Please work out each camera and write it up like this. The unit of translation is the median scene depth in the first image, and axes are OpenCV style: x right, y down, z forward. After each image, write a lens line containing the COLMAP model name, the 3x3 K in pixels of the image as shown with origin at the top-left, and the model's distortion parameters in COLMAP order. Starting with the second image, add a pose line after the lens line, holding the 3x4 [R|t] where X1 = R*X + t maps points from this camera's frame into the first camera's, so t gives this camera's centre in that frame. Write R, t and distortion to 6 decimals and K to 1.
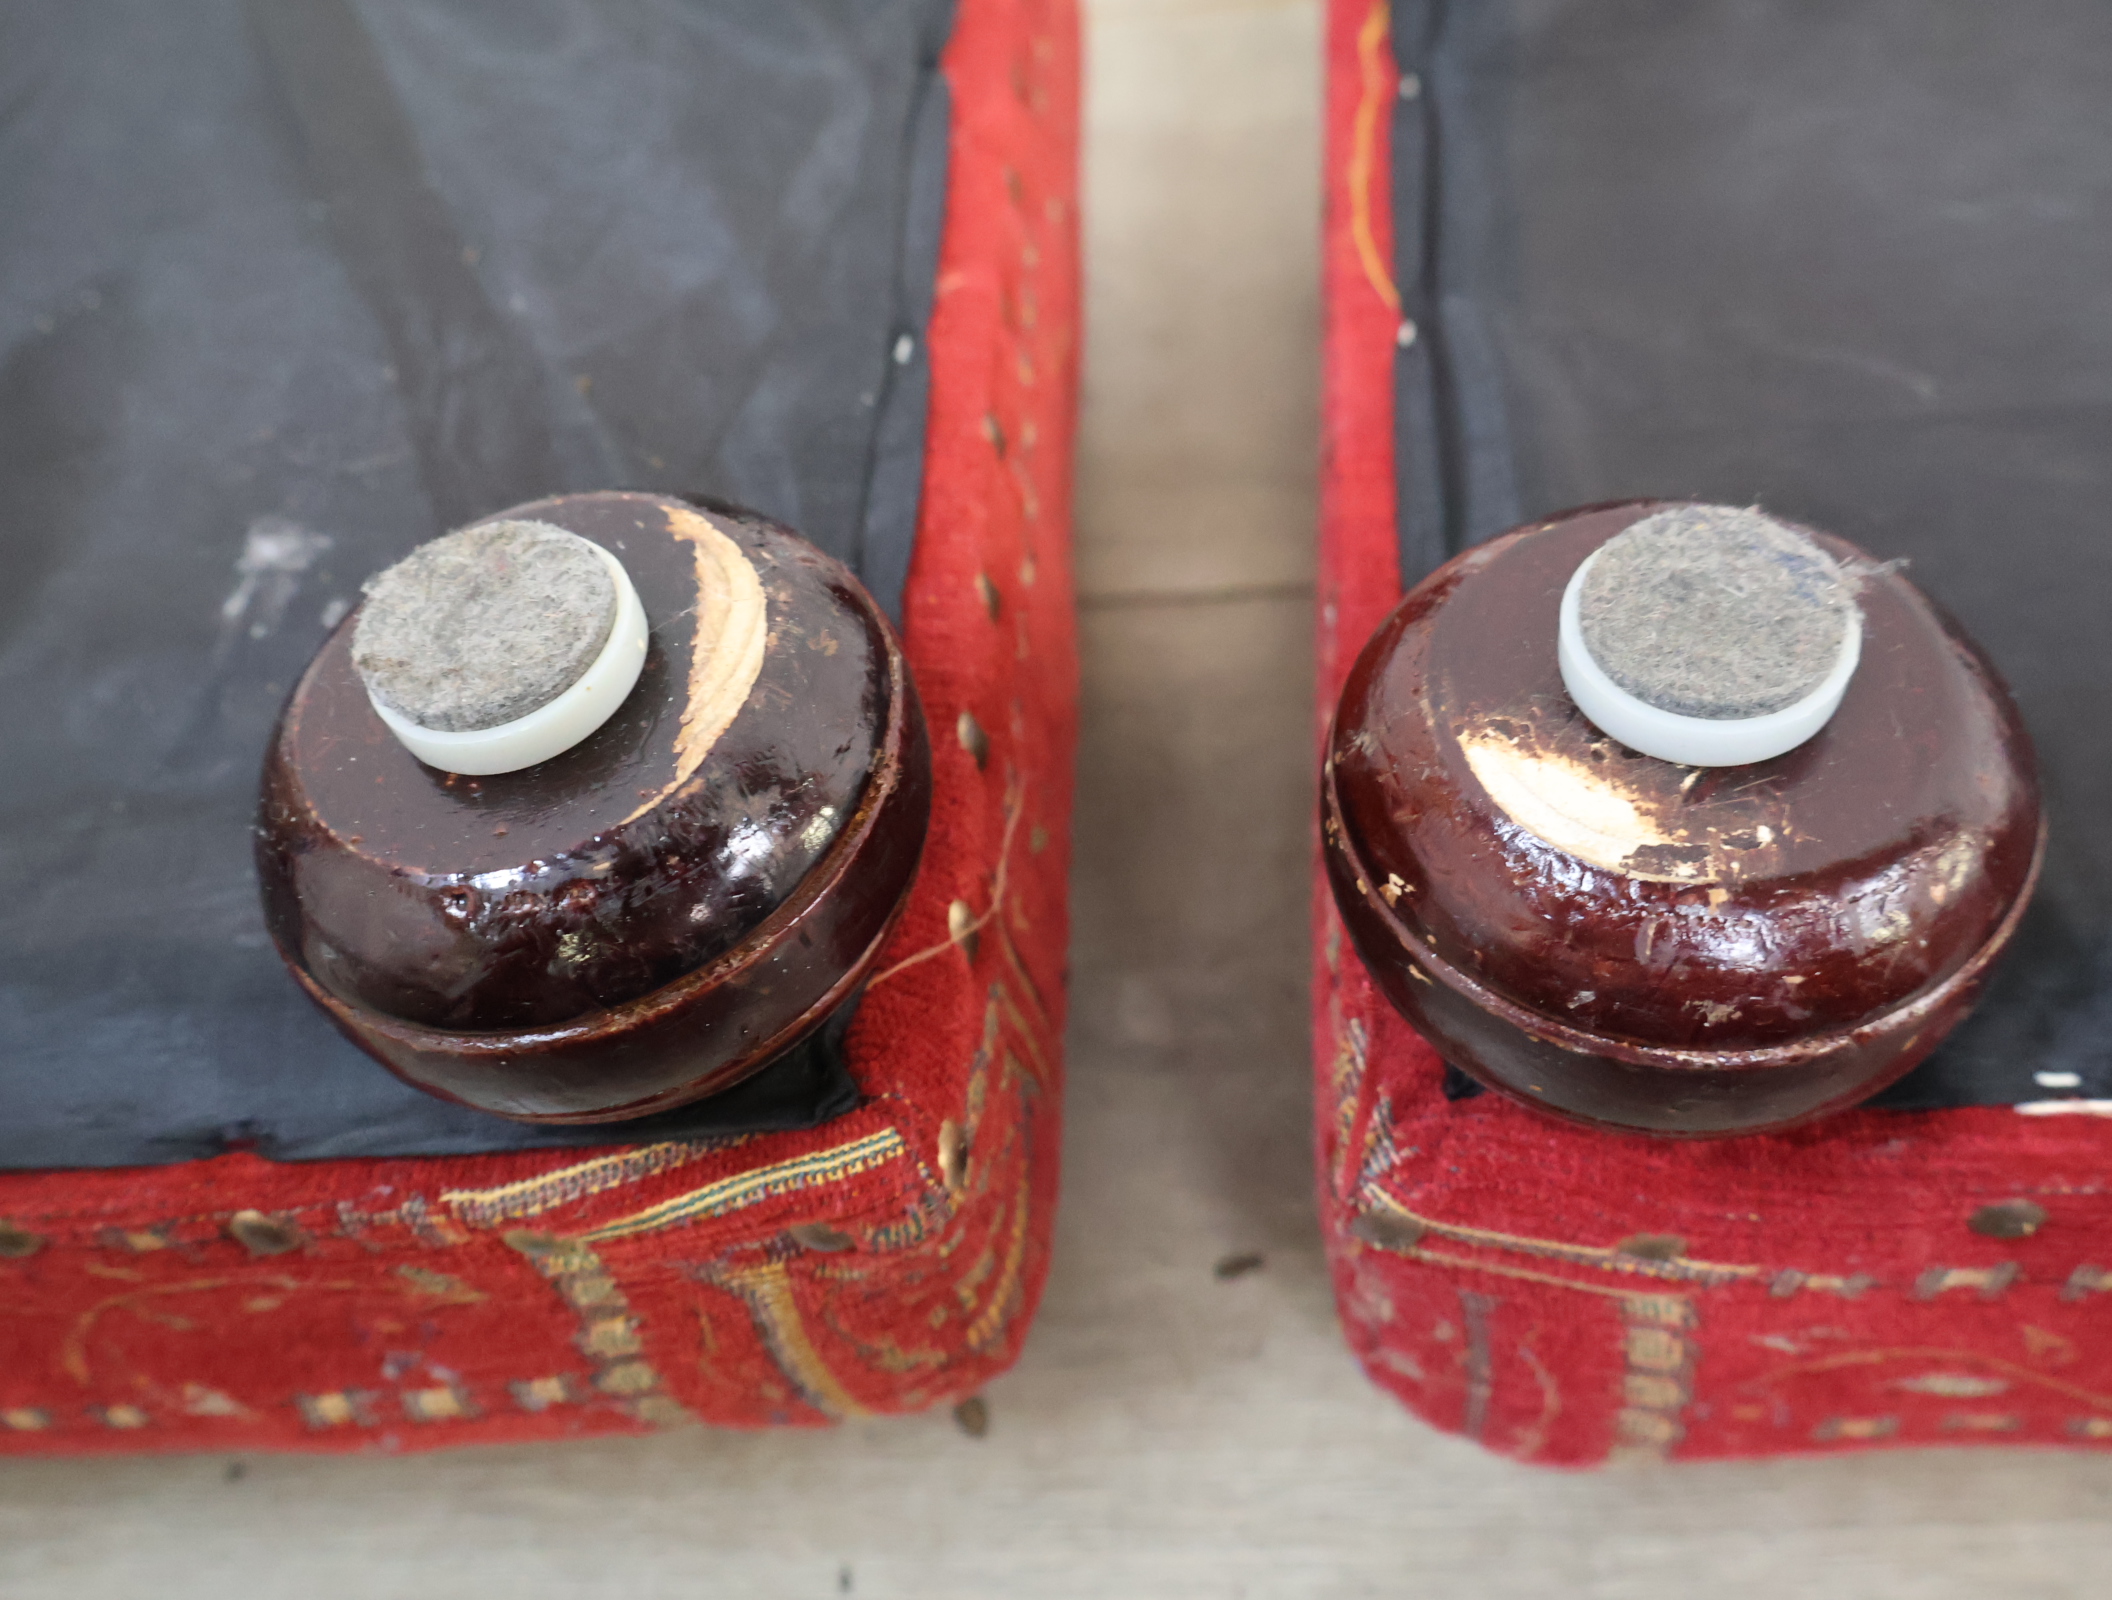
lens RADIAL K [[2031.8, 0, 1065.9], [0, 2031.8, 789.4], [0, 0, 1]] dist [0.006410, 0.000000]
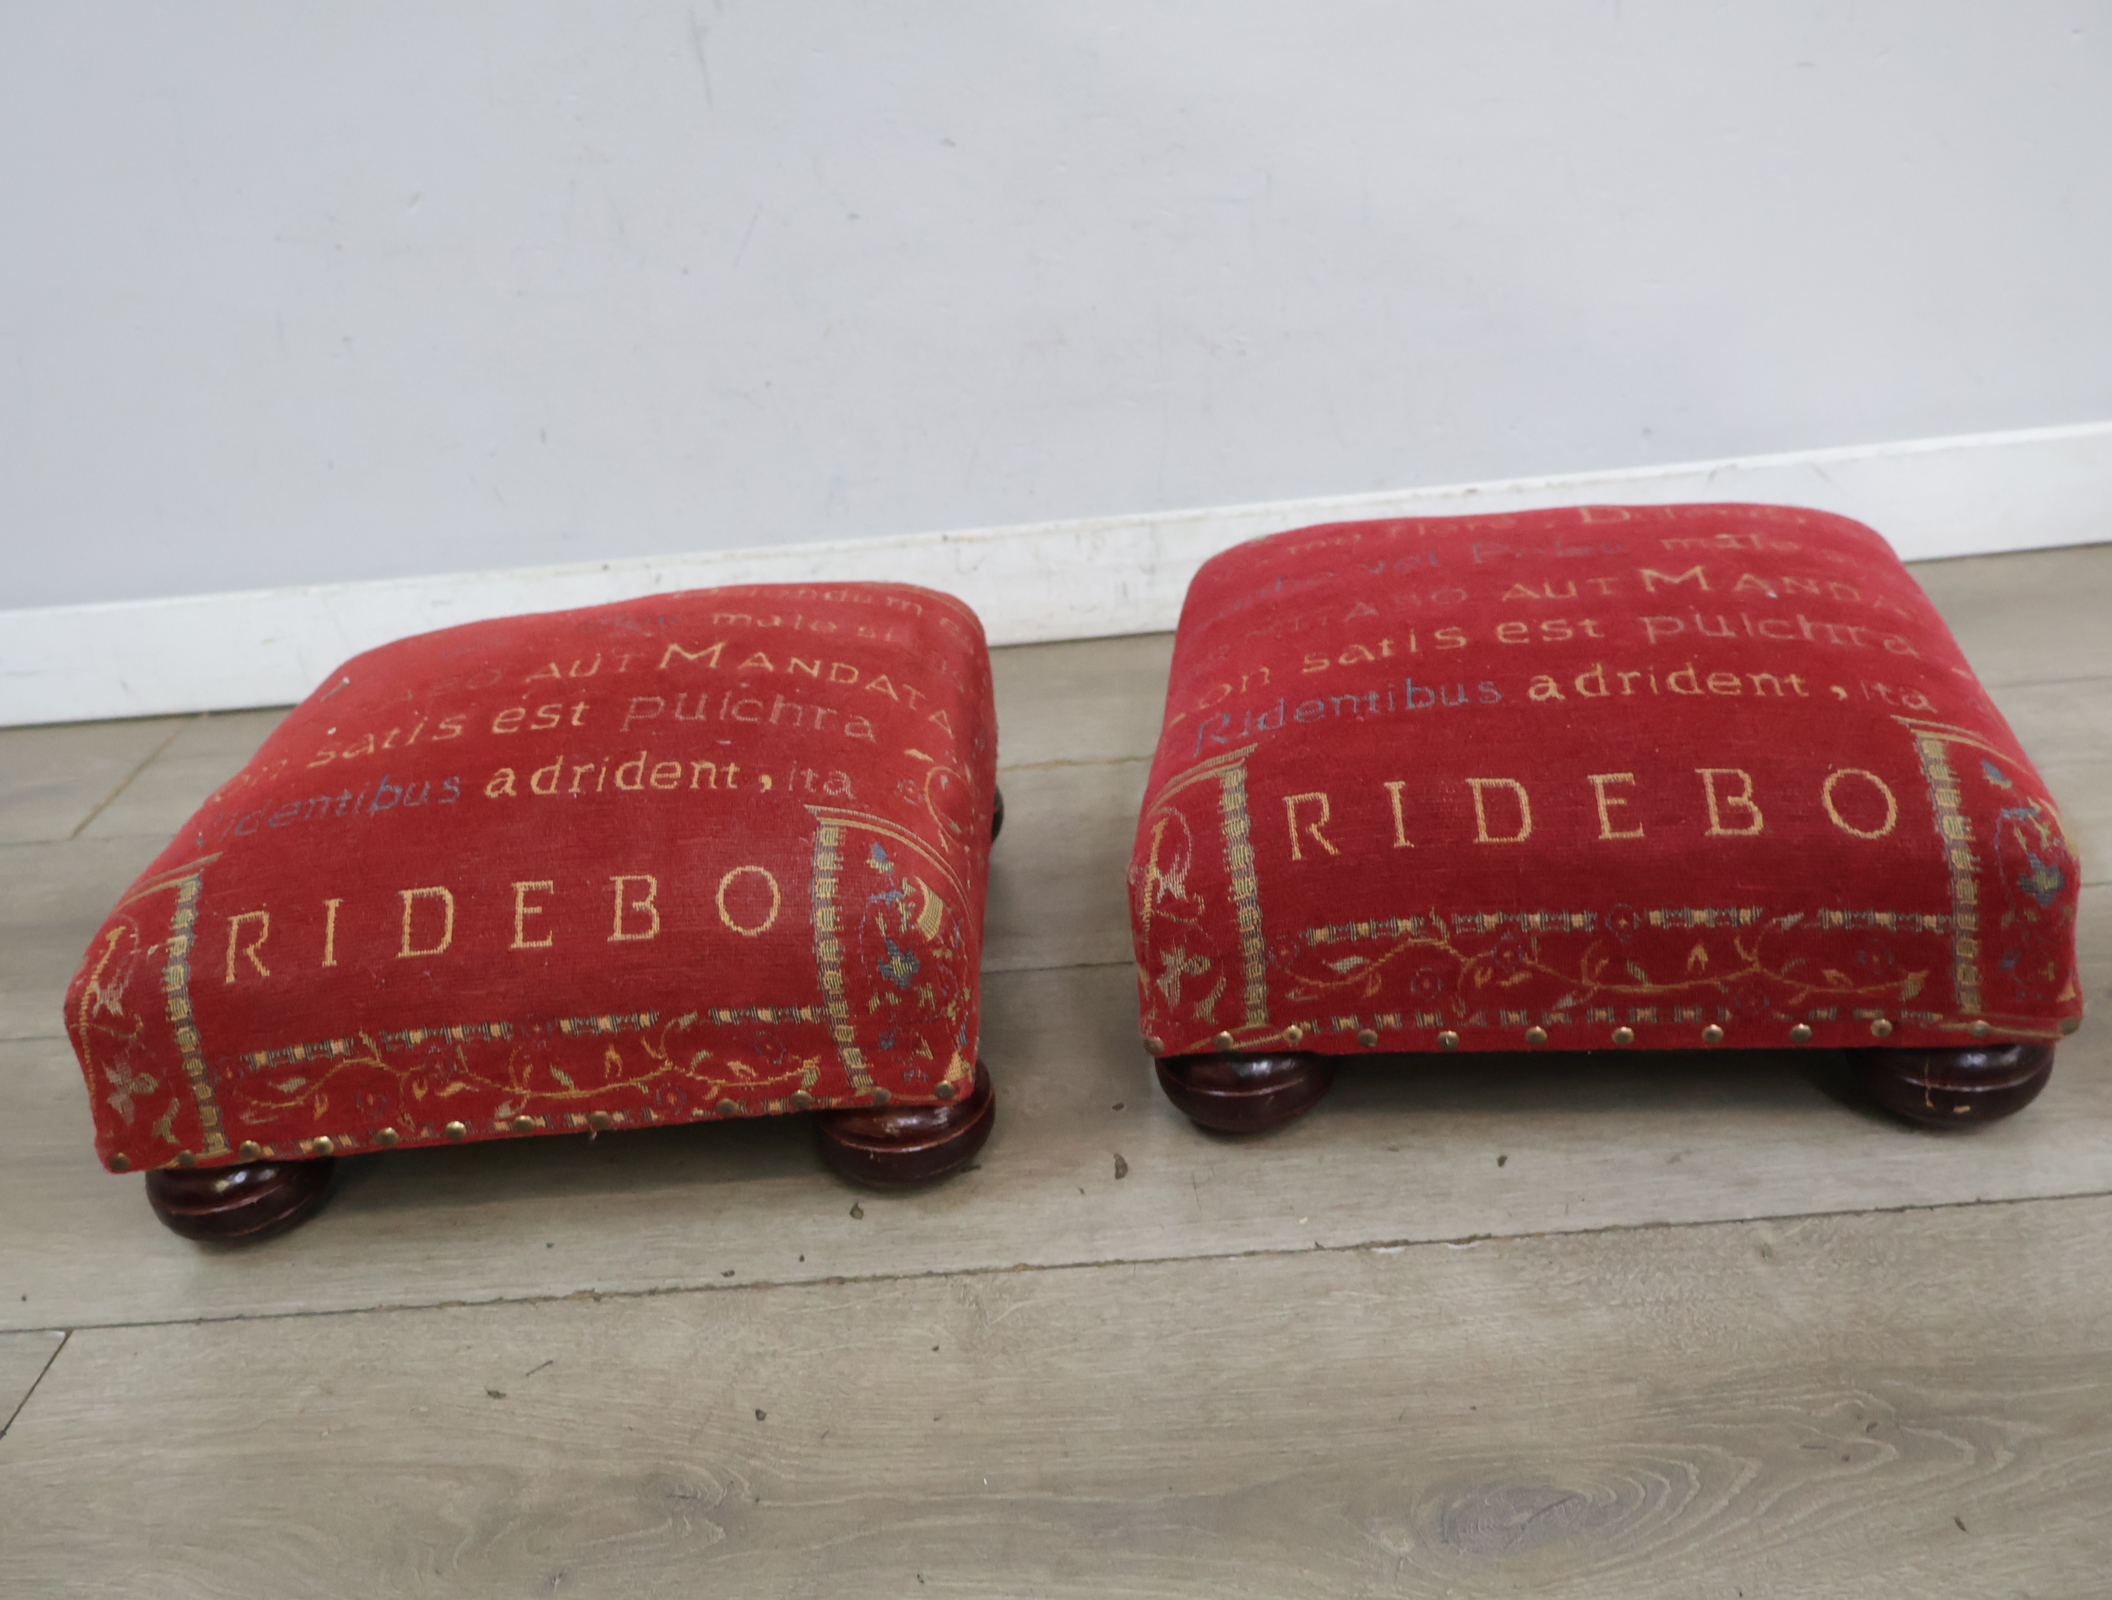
lens RADIAL K [[2031.8, 0, 1038.4], [0, 2031.8, 806.7], [0, 0, 1]] dist [0.006410, 0.000000]
pose [[0.999899, 0.008166, -0.011633, 0.267473], [-0.012416, 0.900221, -0.435257, 1.262980], [0.006918, 0.435357, 0.900231, -1.925345]]
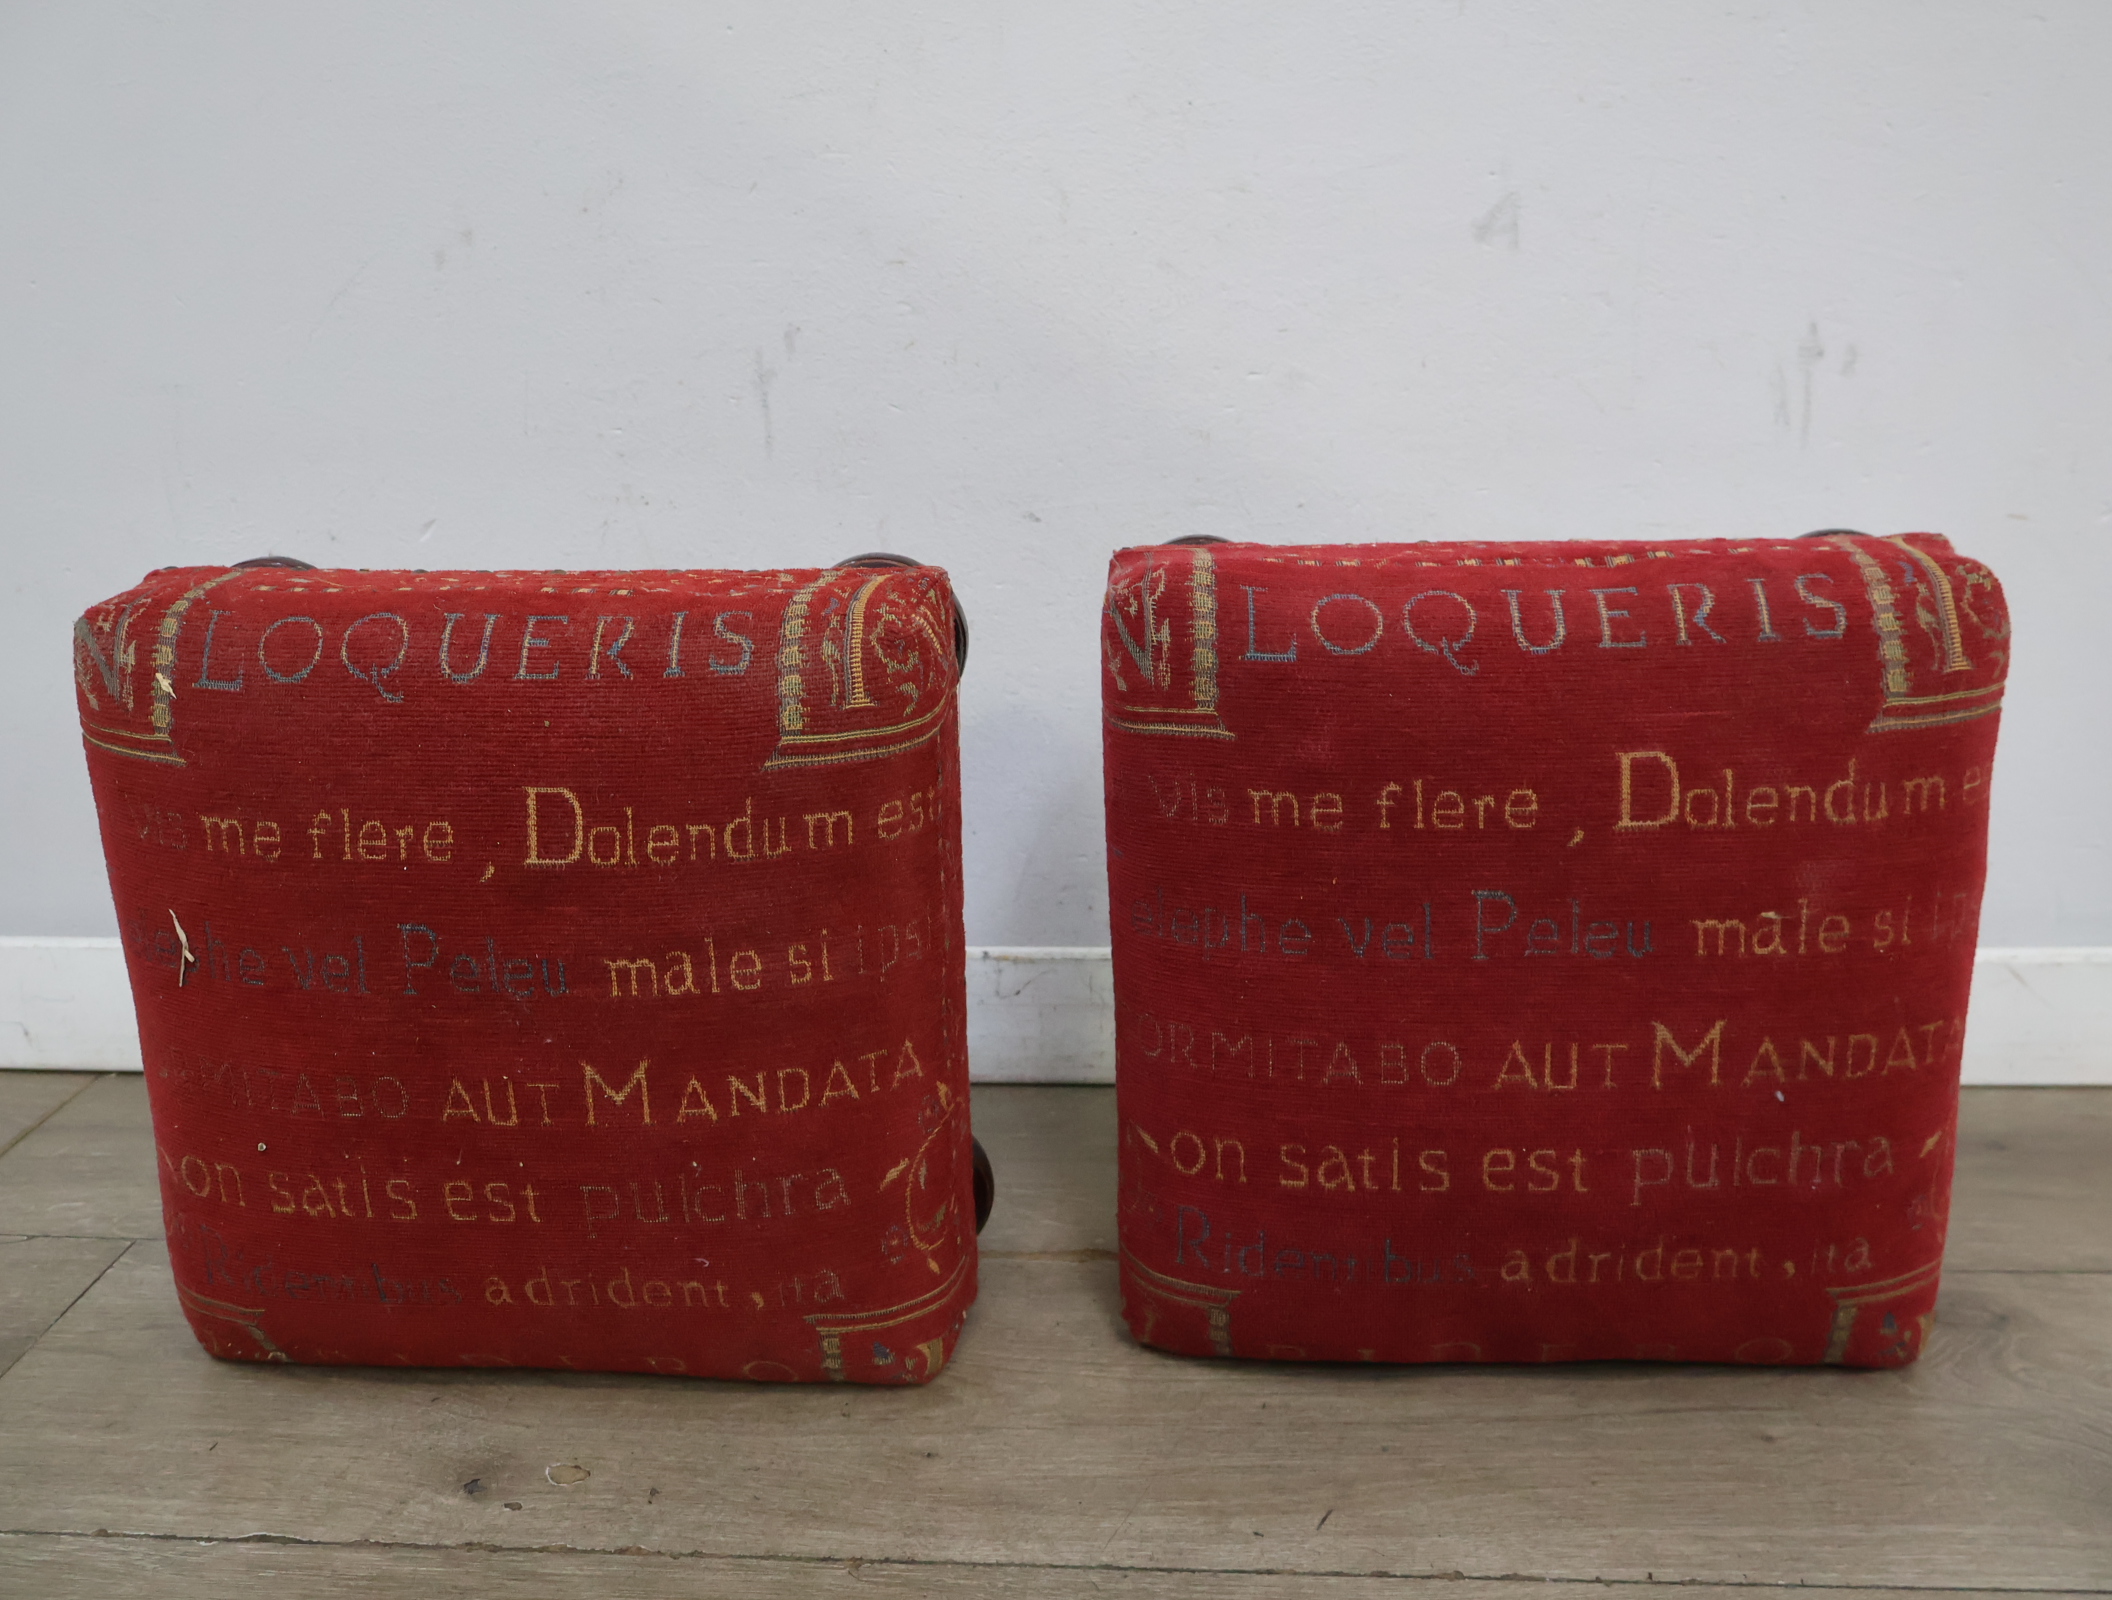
lens RADIAL K [[2031.8, 0, 1040.2], [0, 2031.8, 834.2], [0, 0, 1]] dist [0.006410, 0.000000]
pose [[0.985868, -0.167182, -0.010713, 0.411763], [0.107364, 0.581443, 0.806472, -3.435519], [-0.128599, -0.796225, 0.591175, -0.430222]]
